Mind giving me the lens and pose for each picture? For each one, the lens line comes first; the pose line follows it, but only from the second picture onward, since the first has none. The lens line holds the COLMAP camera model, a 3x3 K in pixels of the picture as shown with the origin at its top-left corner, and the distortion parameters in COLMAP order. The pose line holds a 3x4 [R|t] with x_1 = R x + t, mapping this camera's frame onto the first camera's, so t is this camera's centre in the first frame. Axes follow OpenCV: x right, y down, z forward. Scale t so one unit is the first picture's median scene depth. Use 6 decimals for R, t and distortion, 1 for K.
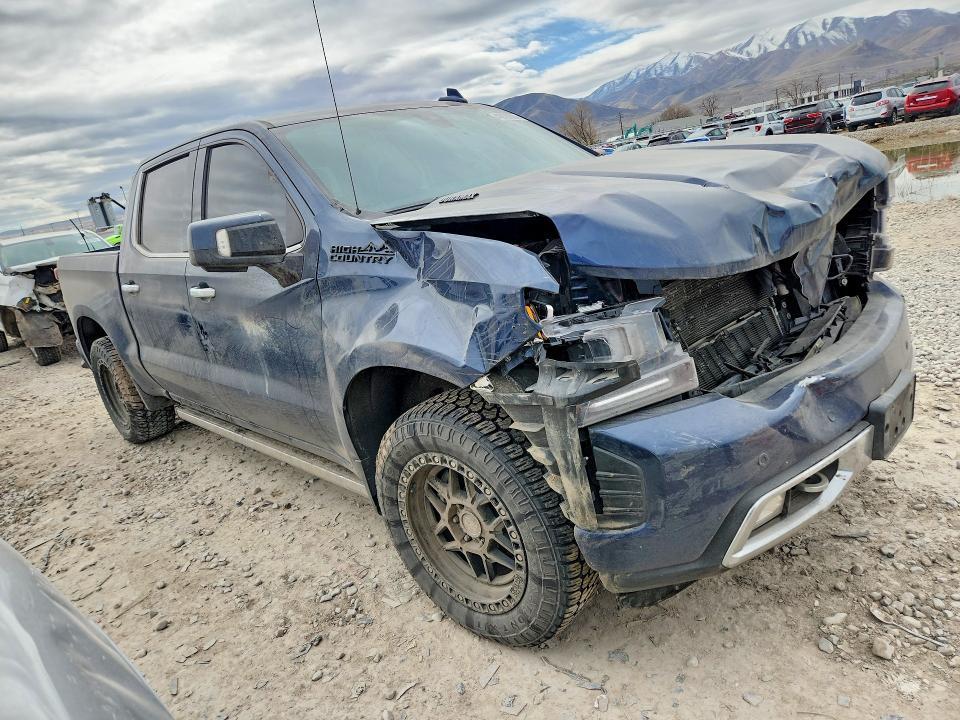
lens RADIAL K [[737.8, 0, 480.0], [0, 737.8, 360.0], [0, 0, 1]] dist [0.088296, -0.086708]
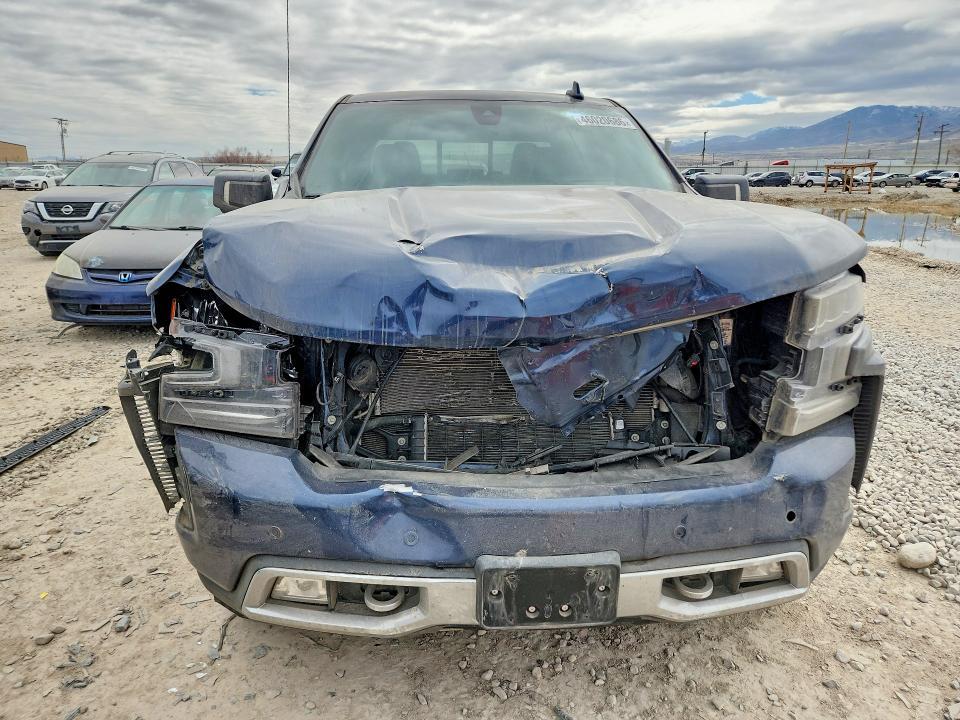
lens RADIAL K [[737.8, 0, 480.0], [0, 737.8, 360.0], [0, 0, 1]] dist [0.088296, -0.086708]
pose [[0.697573, 0.346294, -0.627274, 0.169154], [-0.300412, 0.936143, 0.182728, -0.050597], [0.650495, 0.060974, 0.757059, 0.068774]]
